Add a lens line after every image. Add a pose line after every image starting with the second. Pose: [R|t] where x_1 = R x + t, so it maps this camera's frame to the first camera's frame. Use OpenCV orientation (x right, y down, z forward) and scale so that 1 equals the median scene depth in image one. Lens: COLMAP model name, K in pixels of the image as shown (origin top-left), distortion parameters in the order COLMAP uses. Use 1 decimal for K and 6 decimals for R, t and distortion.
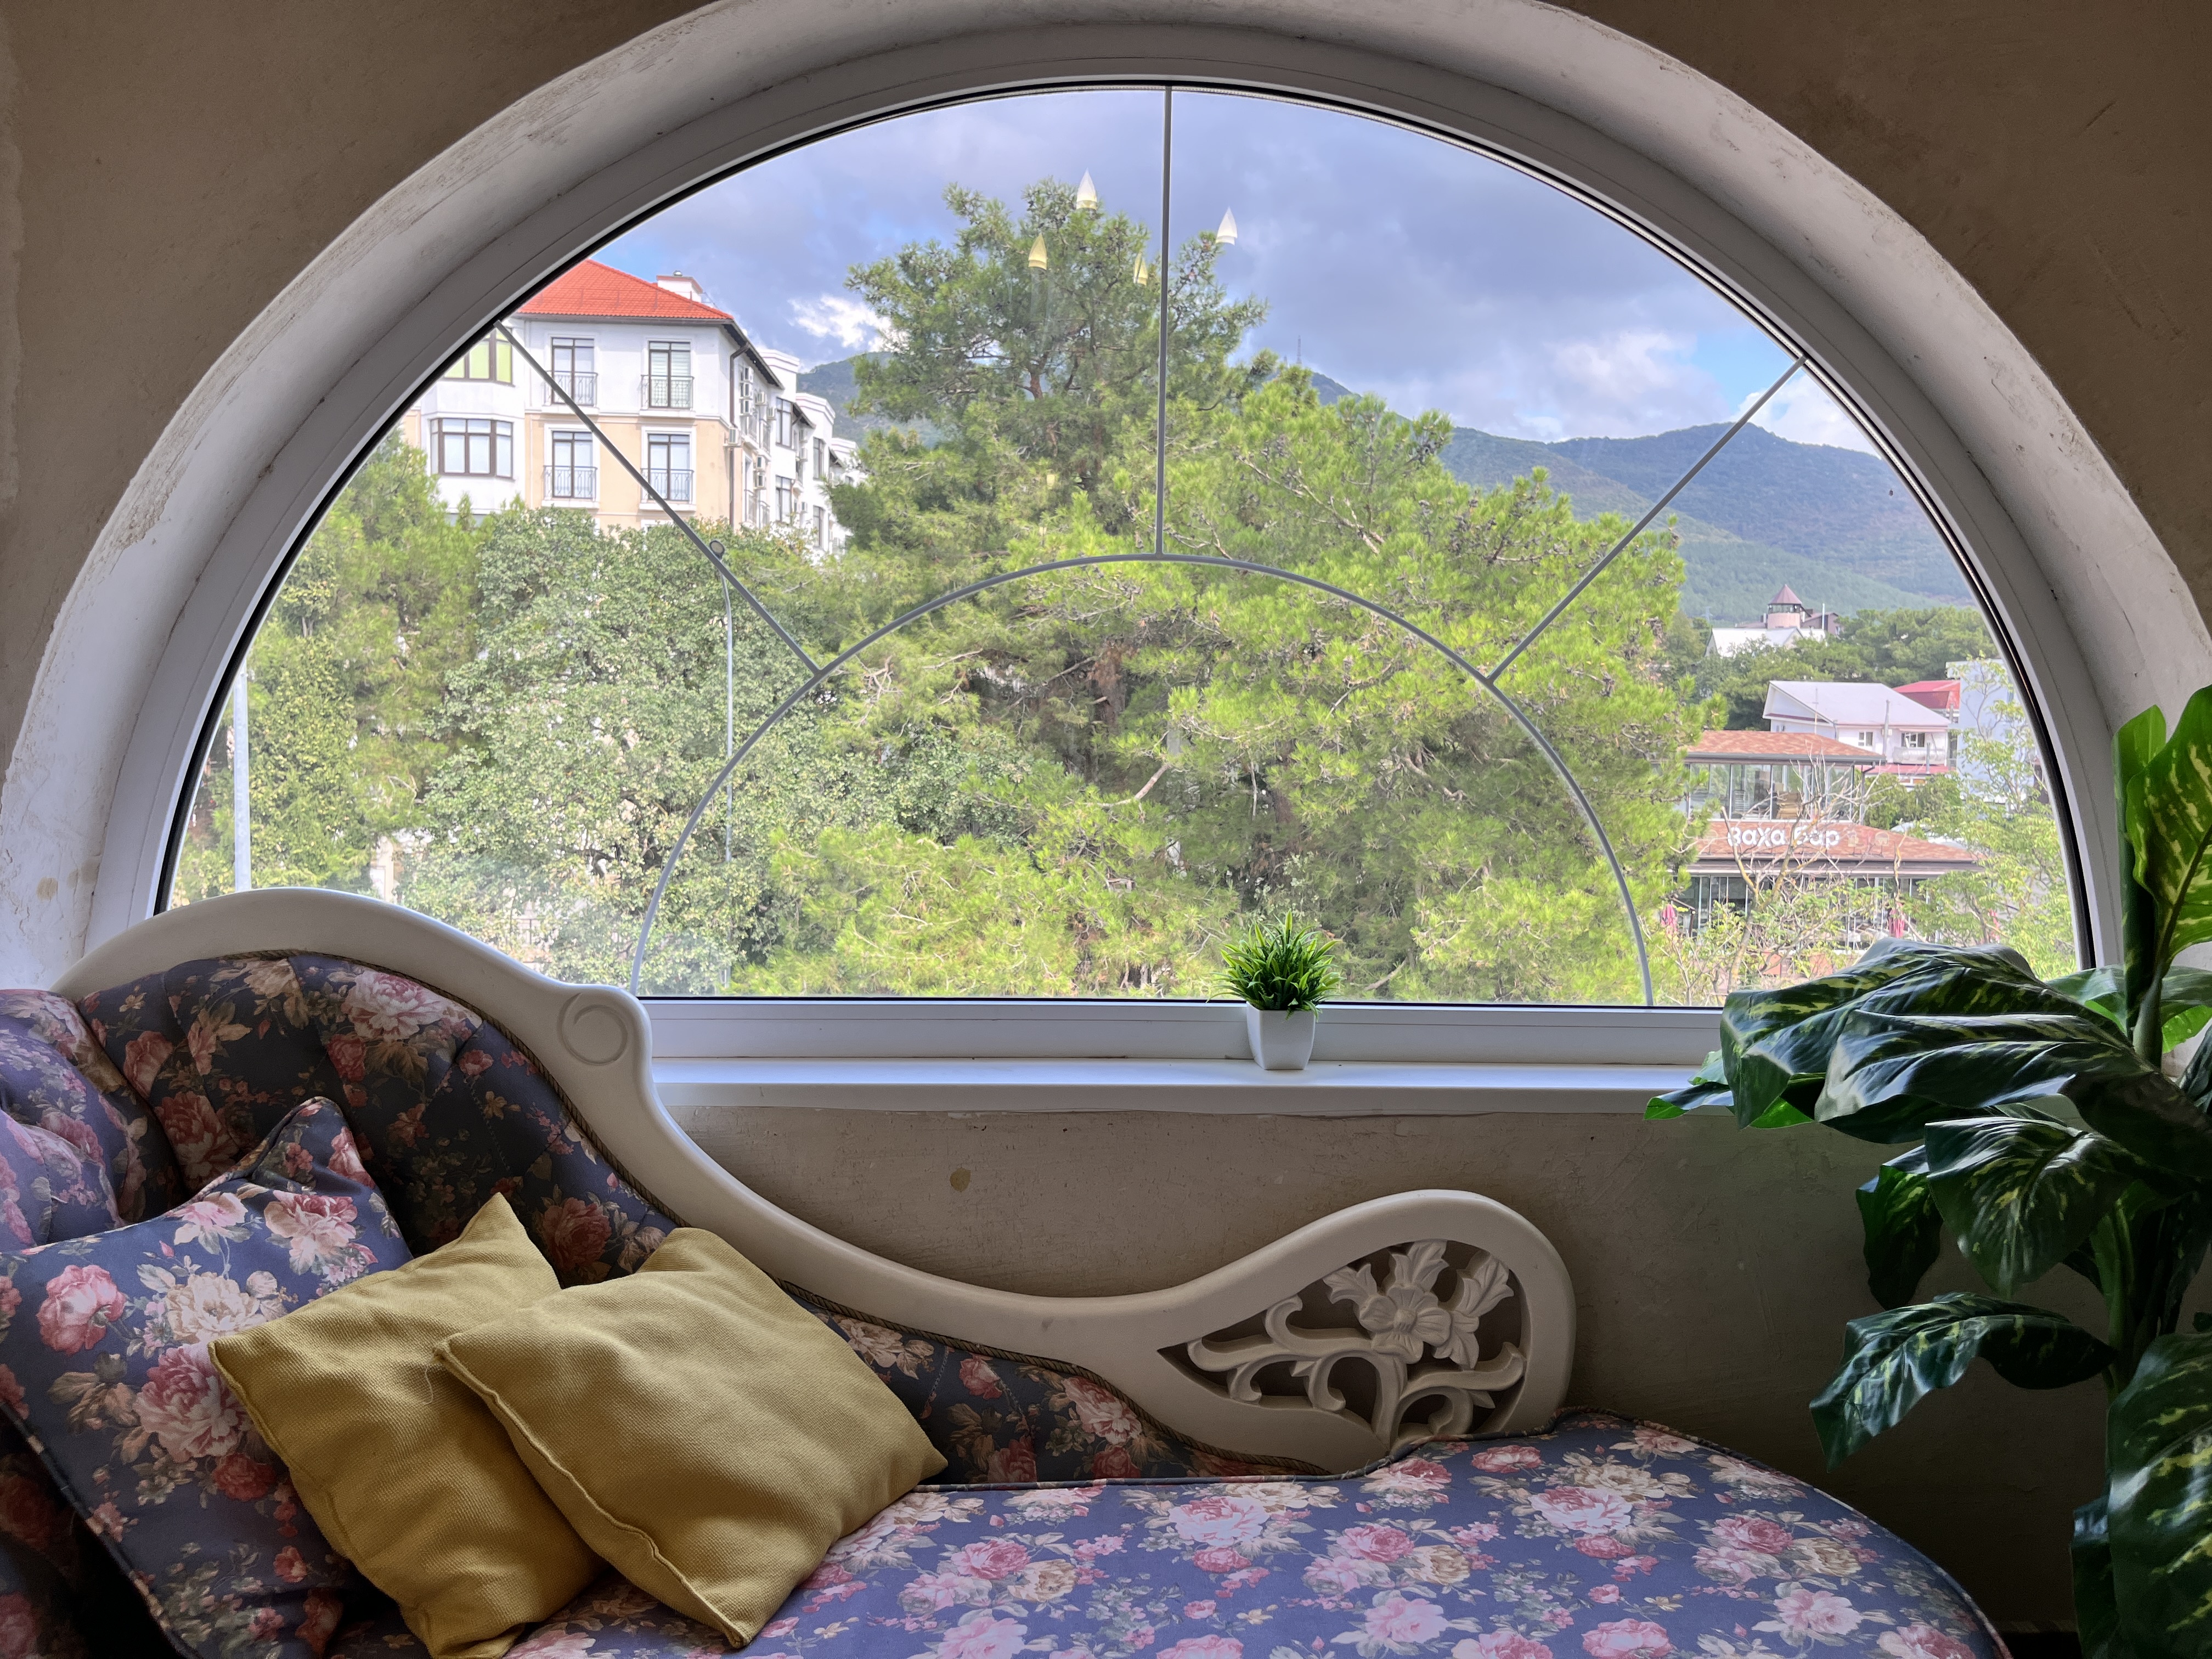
lens RADIAL K [[1683.9, 0, 1135.3], [0, 1683.9, 809.9], [0, 0, 1]] dist [0.066084, -0.091878]
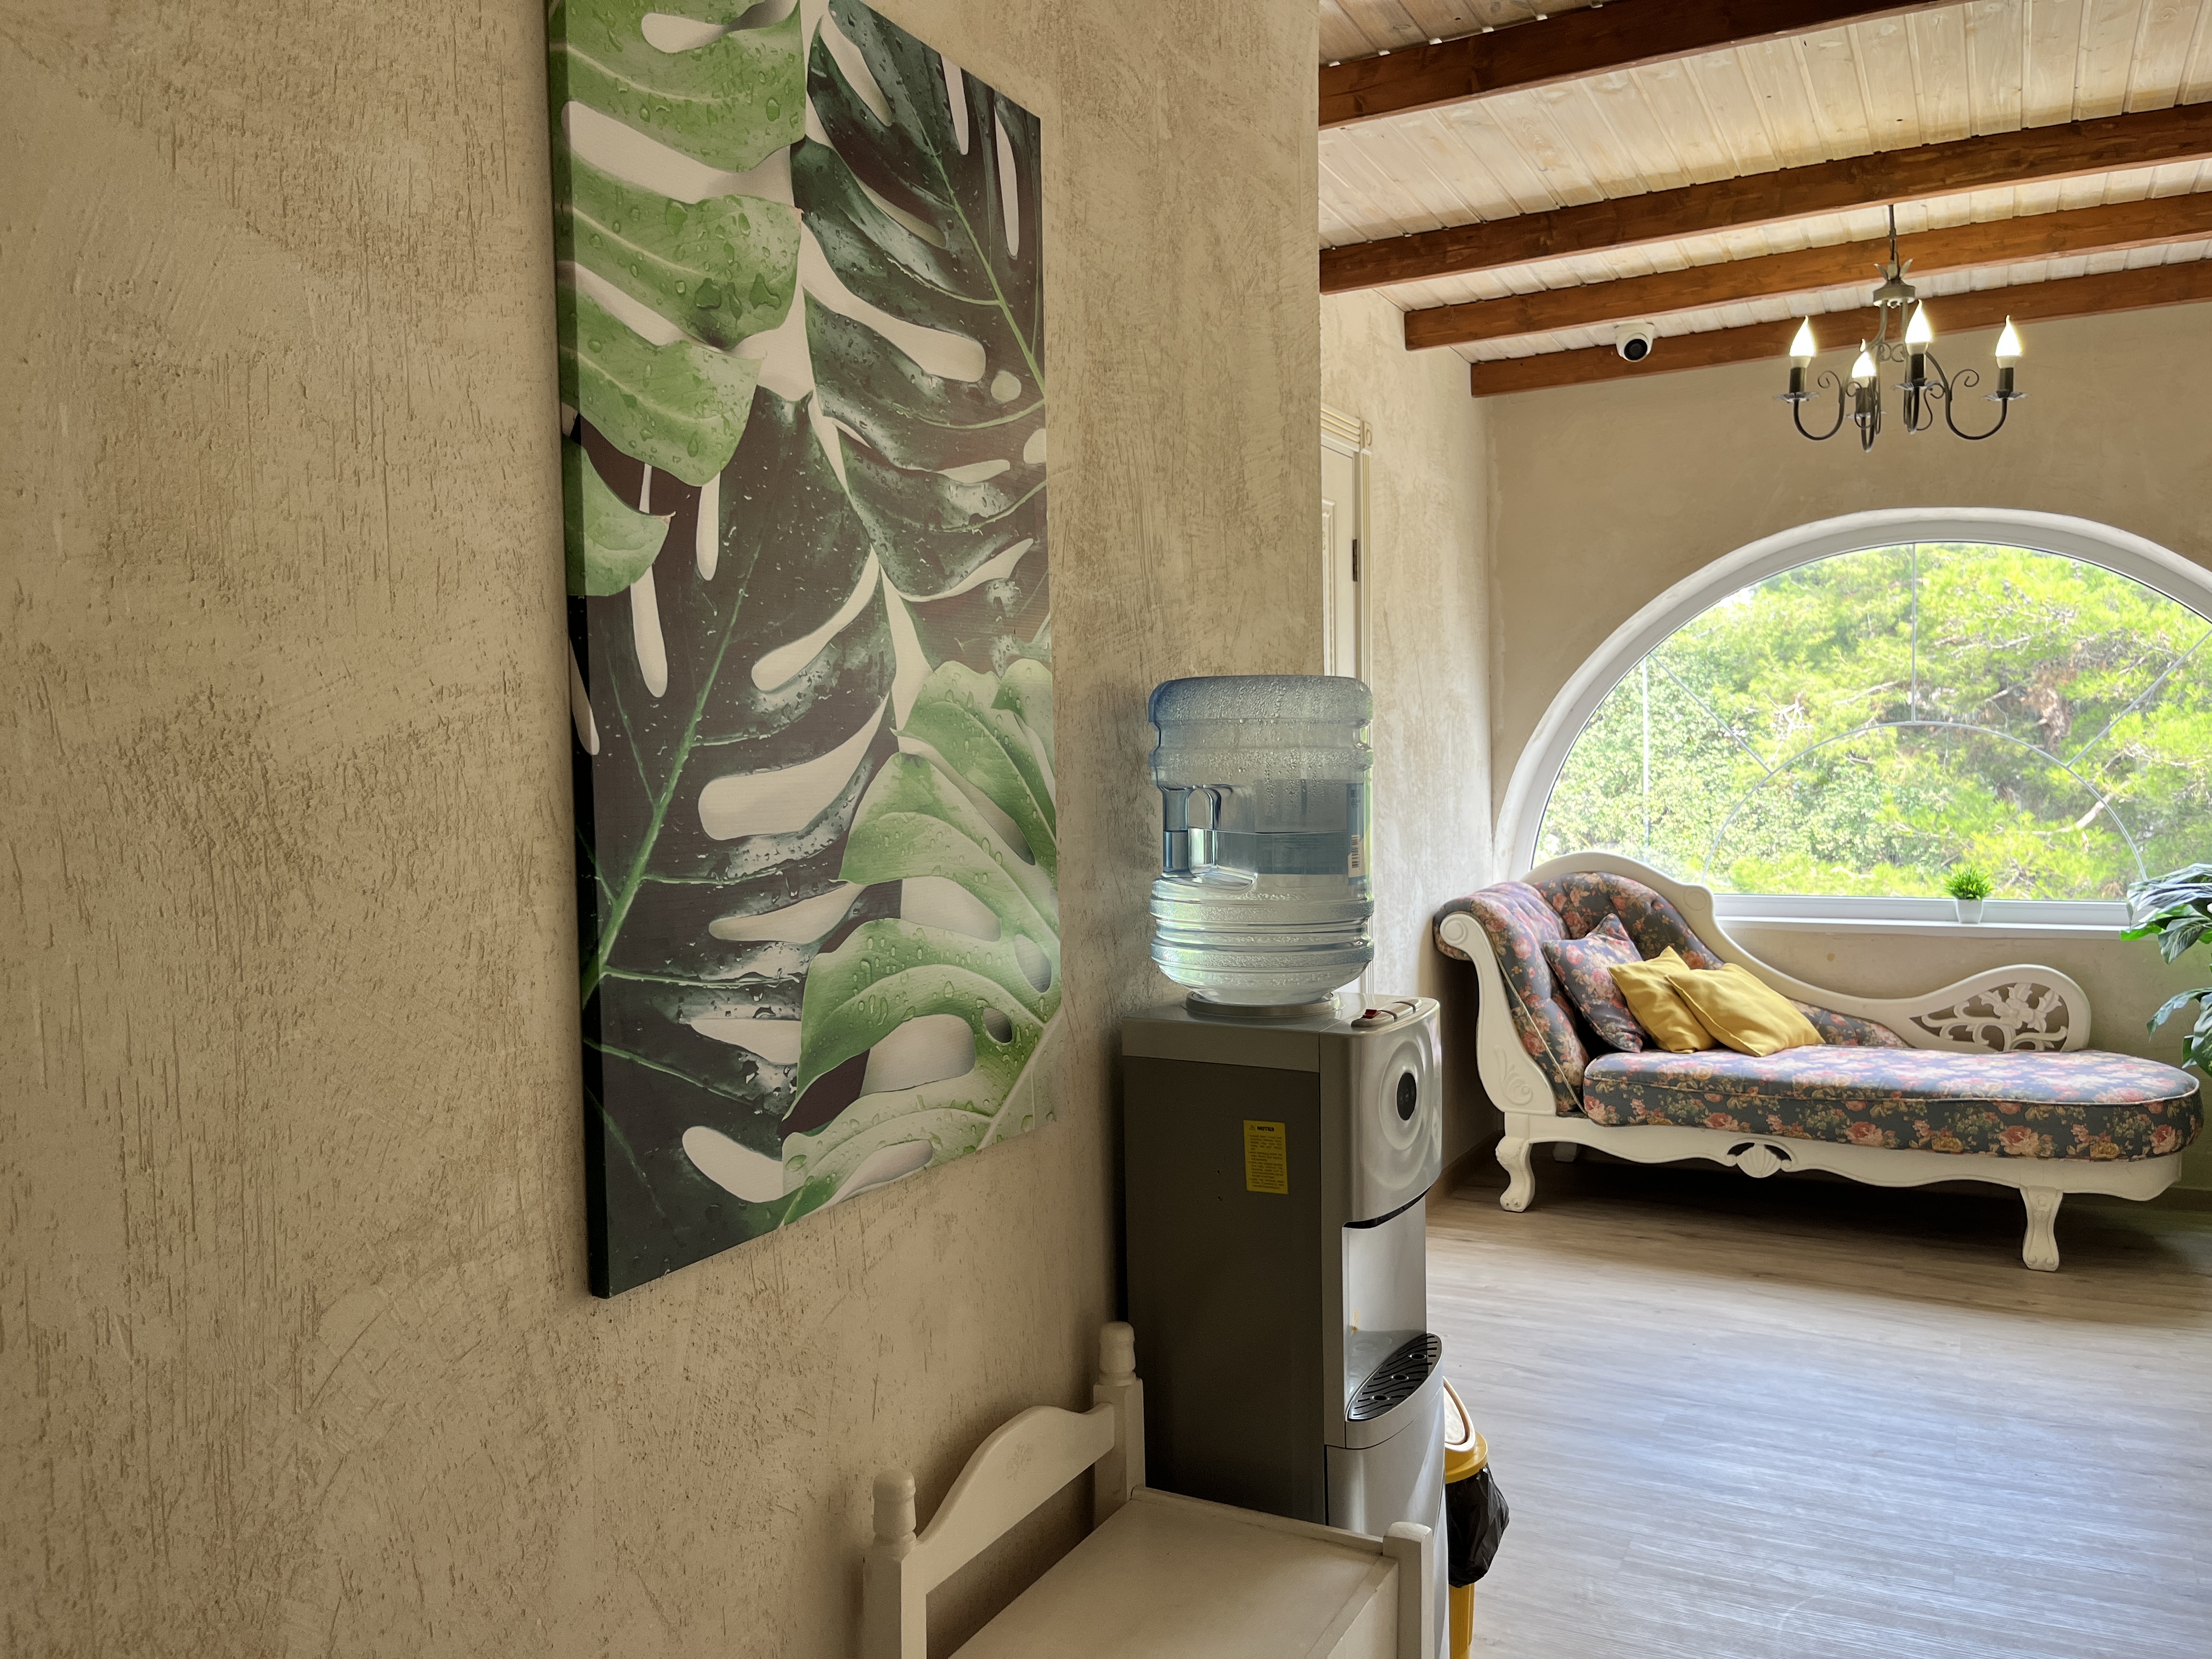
lens RADIAL K [[1683.9, 0, 1119.3], [0, 1683.9, 807.2], [0, 0, 1]] dist [0.066084, -0.091878]
pose [[0.864000, -0.017738, -0.503180, 0.021507], [0.006411, 0.999686, -0.024233, 0.002529], [0.503452, 0.017712, 0.863842, -0.146387]]
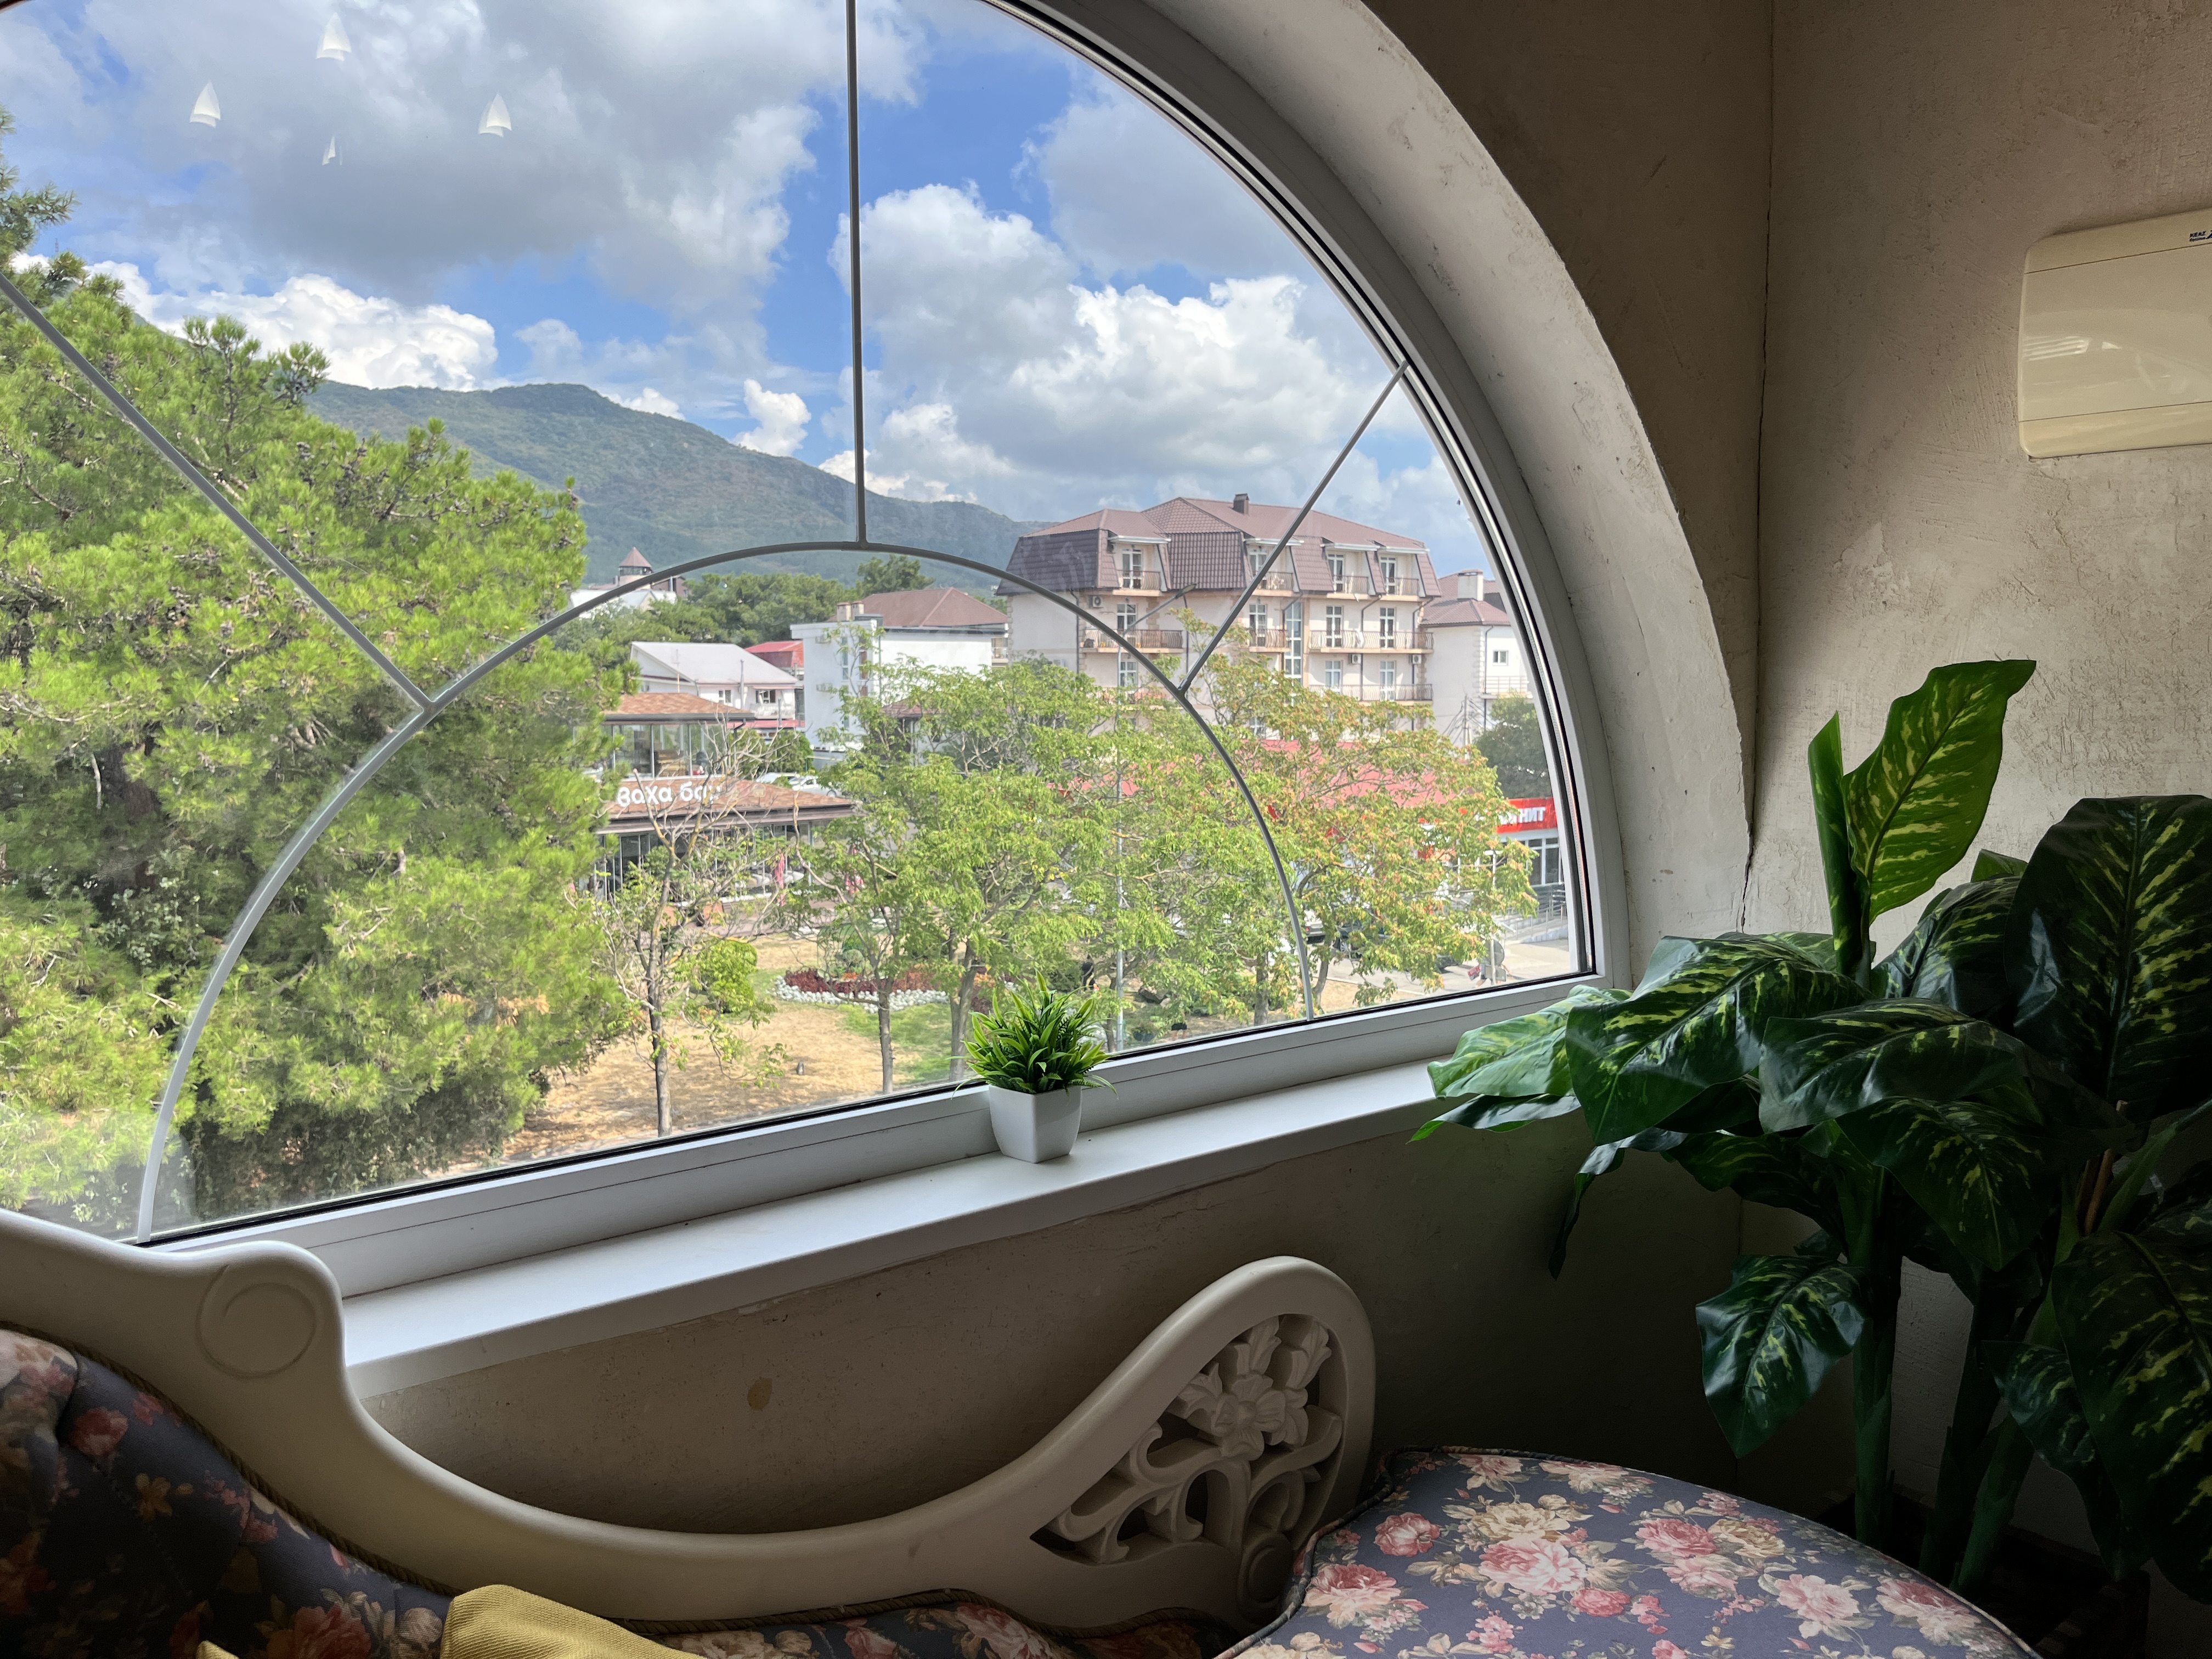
lens RADIAL K [[1683.9, 0, 1104.0], [0, 1683.9, 820.2], [0, 0, 1]] dist [0.066084, -0.091878]
pose [[0.806314, -0.071585, 0.587139, -0.029599], [0.054623, 0.997419, 0.046594, -0.004272], [-0.588959, -0.005498, 0.808144, 0.023342]]
